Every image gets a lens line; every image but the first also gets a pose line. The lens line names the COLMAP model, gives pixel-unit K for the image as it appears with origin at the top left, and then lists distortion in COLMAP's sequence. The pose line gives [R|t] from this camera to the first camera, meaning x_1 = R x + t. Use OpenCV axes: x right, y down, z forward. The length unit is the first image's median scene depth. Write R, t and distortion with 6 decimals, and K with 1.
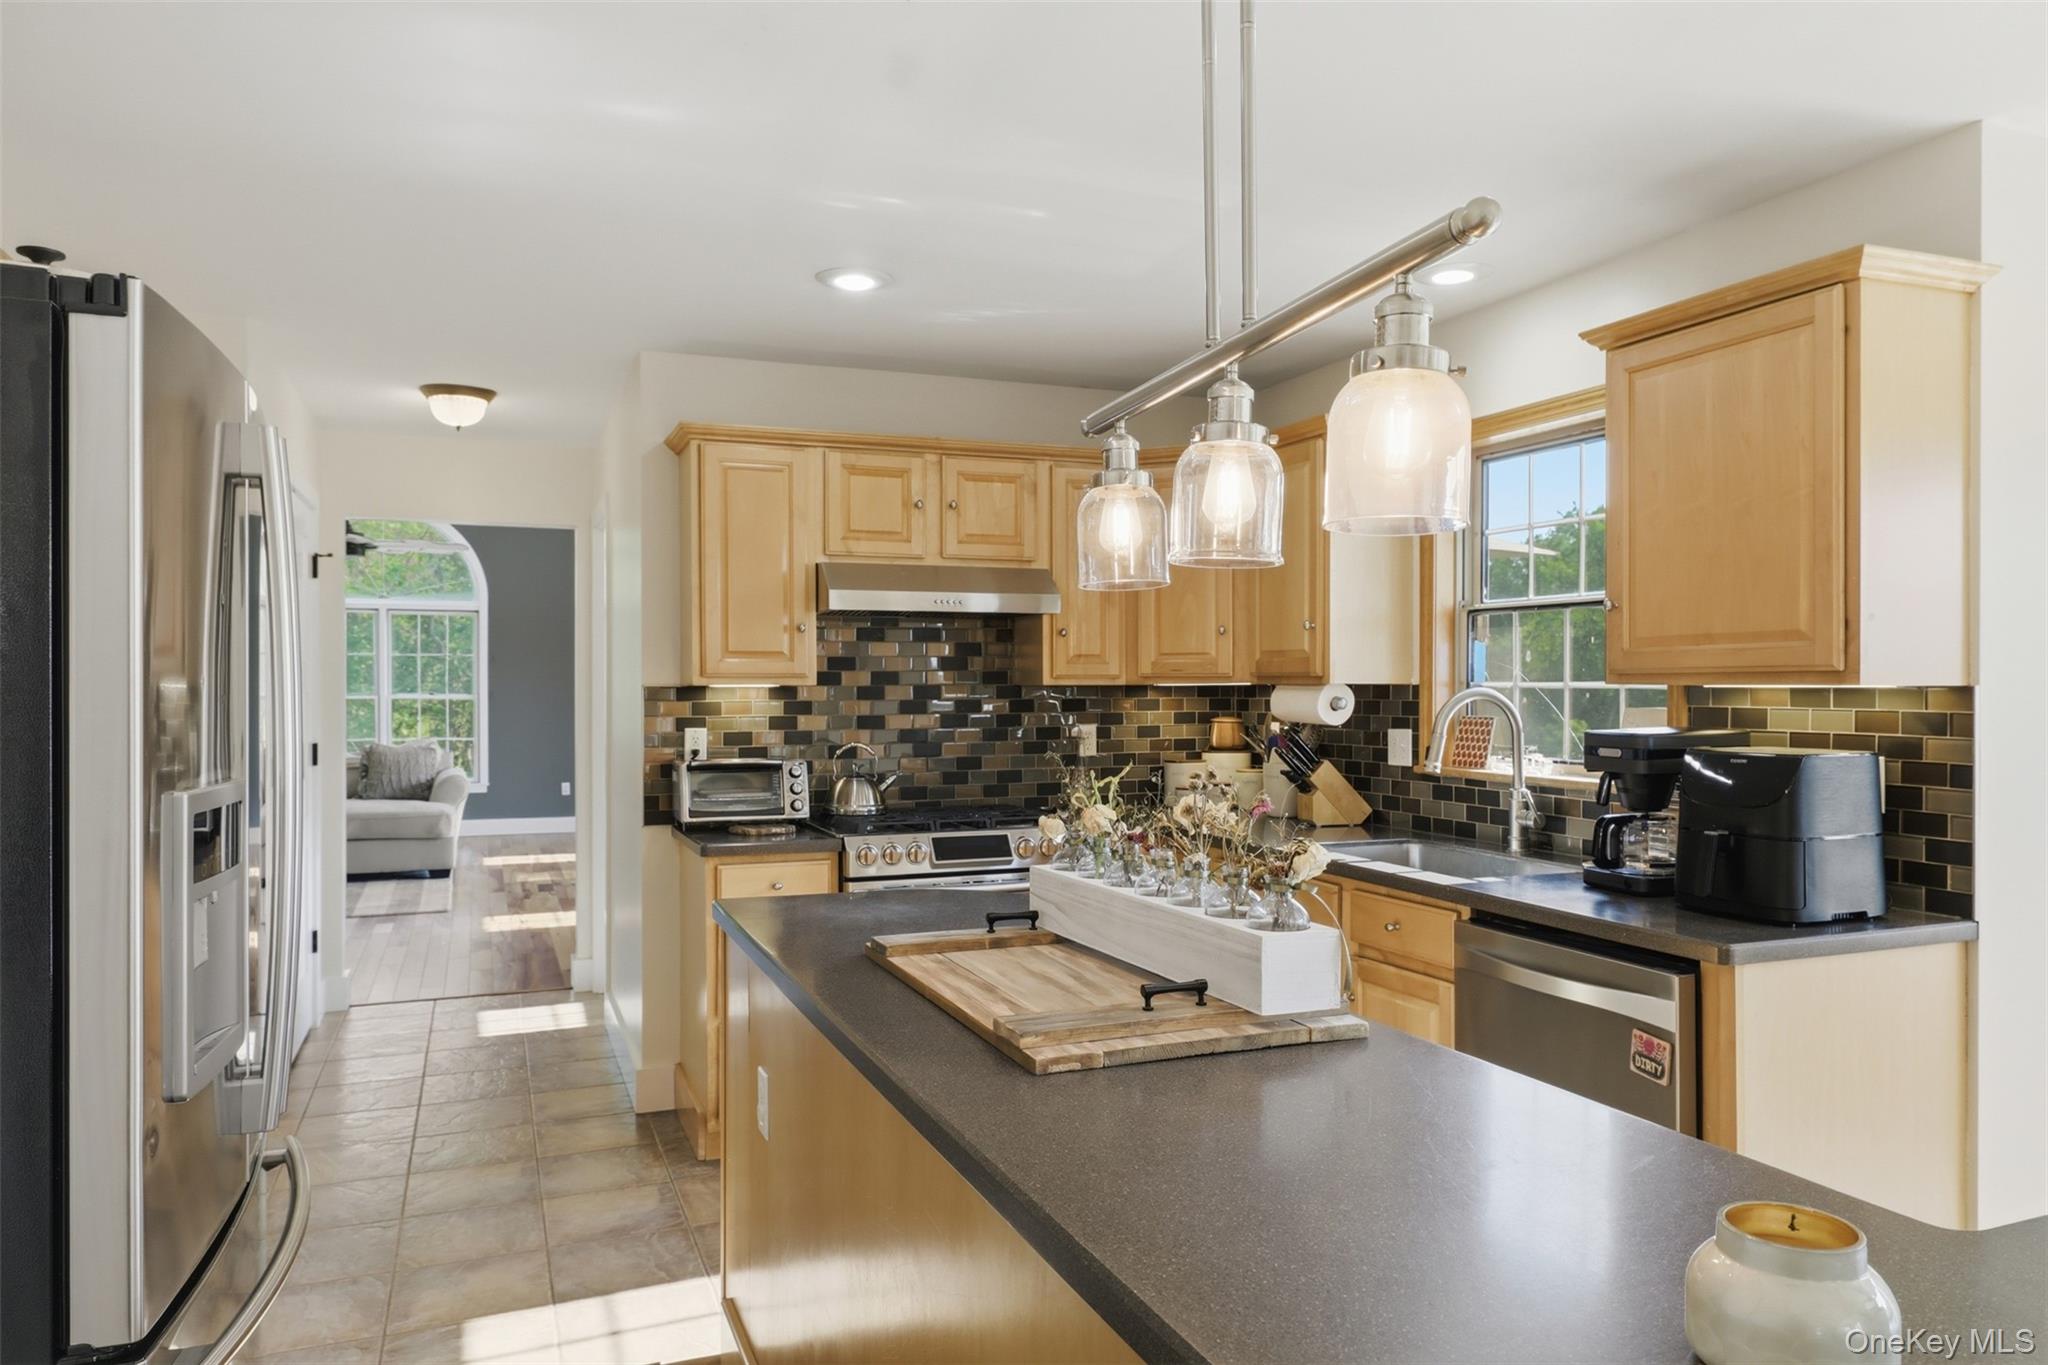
lens RADIAL K [[1360.5, 0, 1024.0], [0, 1360.5, 682.5], [0, 0, 1]] dist [-0.001376, -0.000381]
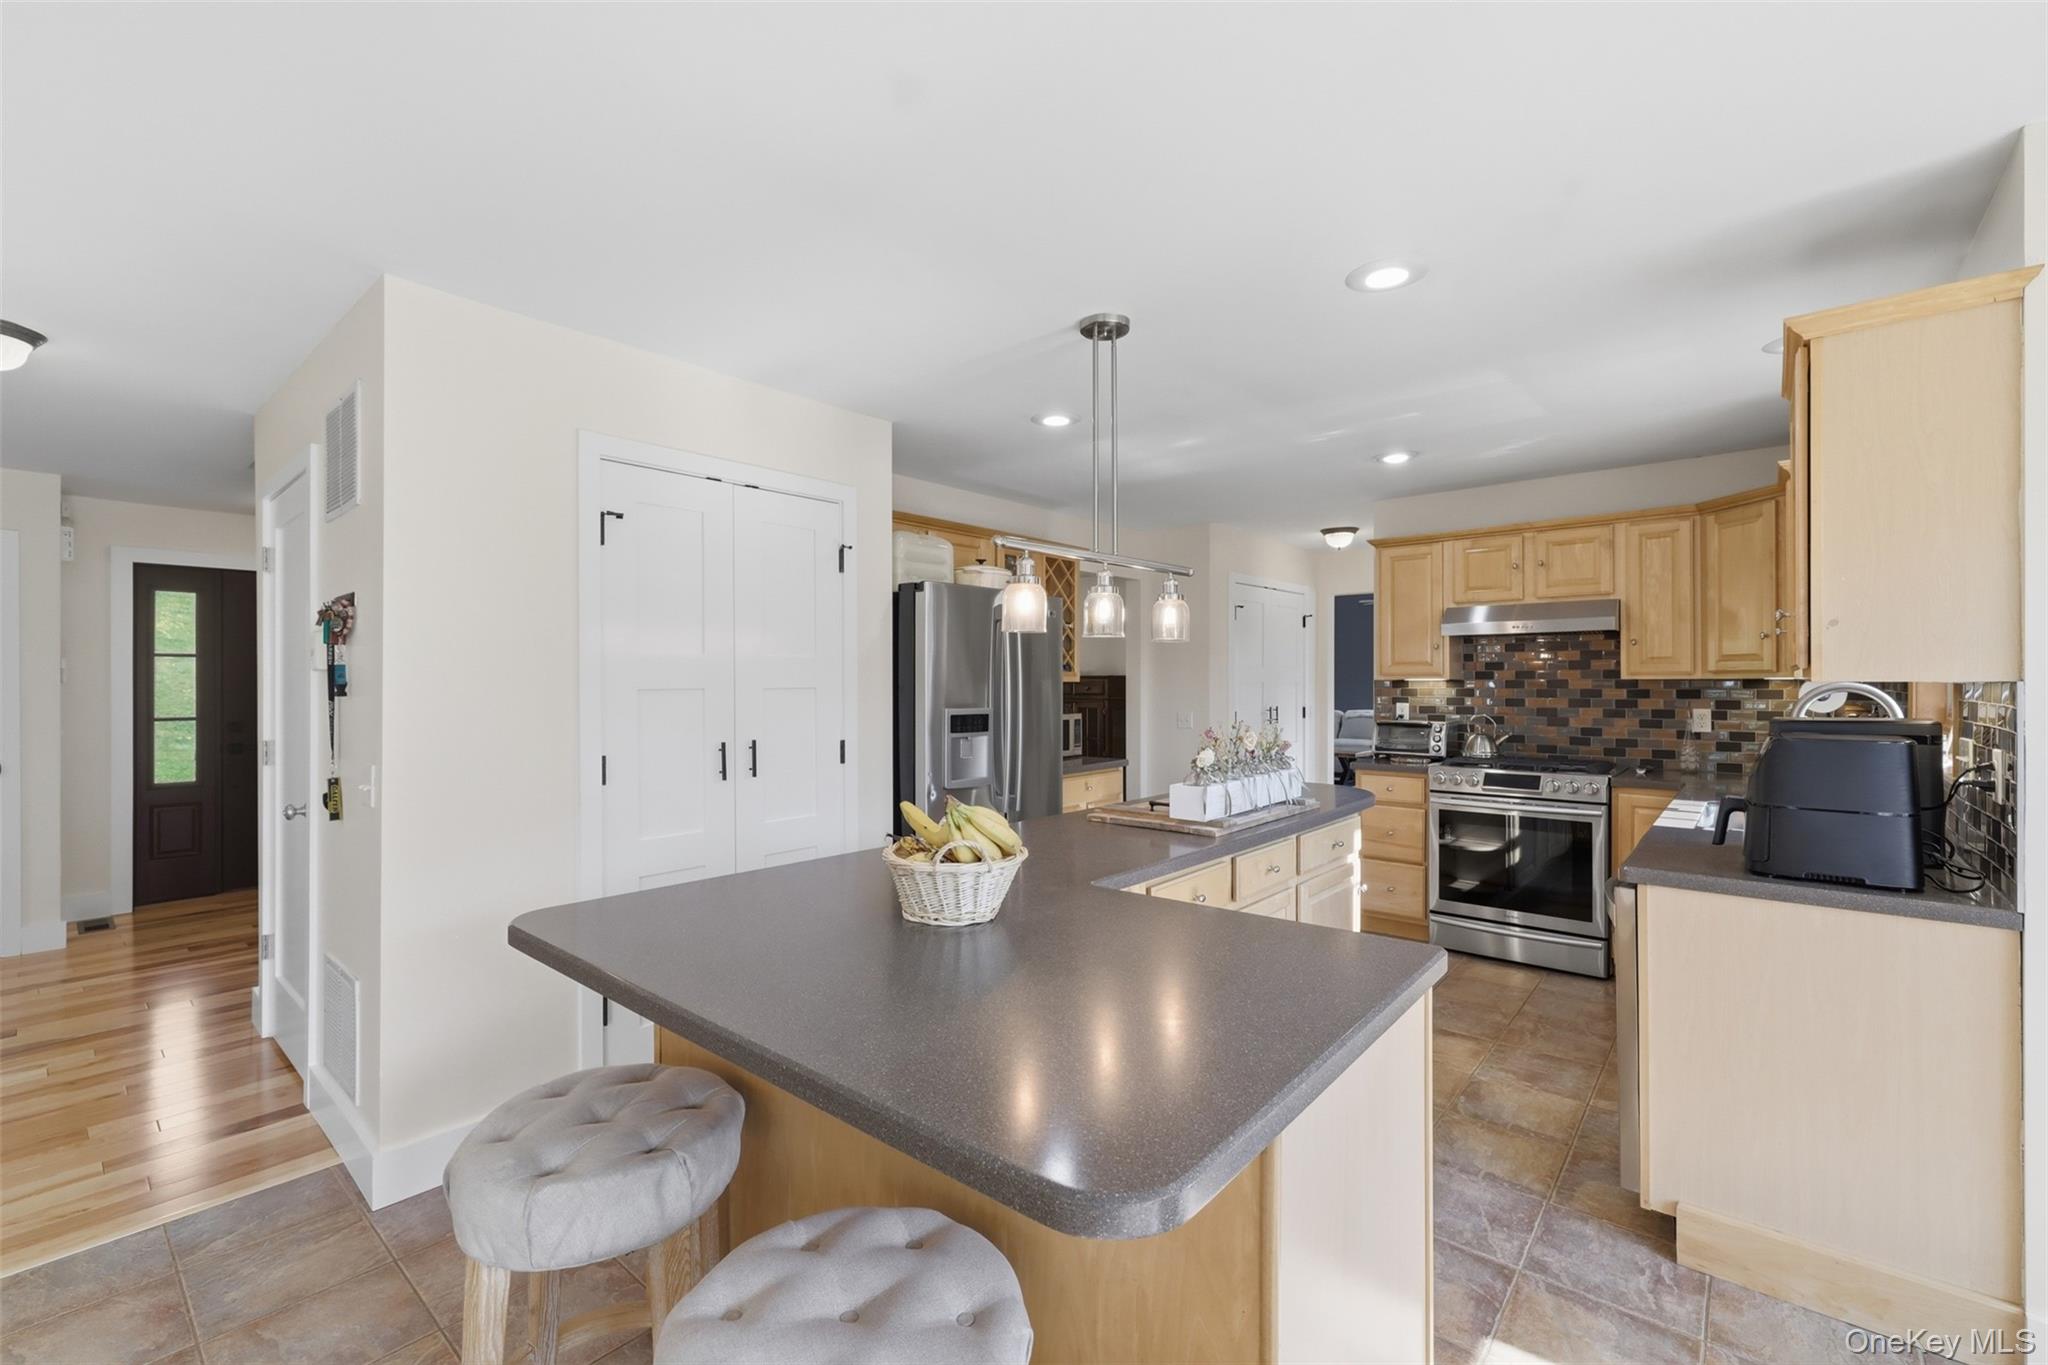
lens RADIAL K [[864.7, 0, 1027.3], [0, 864.7, 676.6], [0, 0, 1]] dist [-0.000064, 0.000328]
pose [[0.464375, -0.003253, -0.885633, 0.565923], [0.004284, 0.999990, -0.001427, -0.002313], [0.885629, -0.003131, 0.464384, 0.022036]]
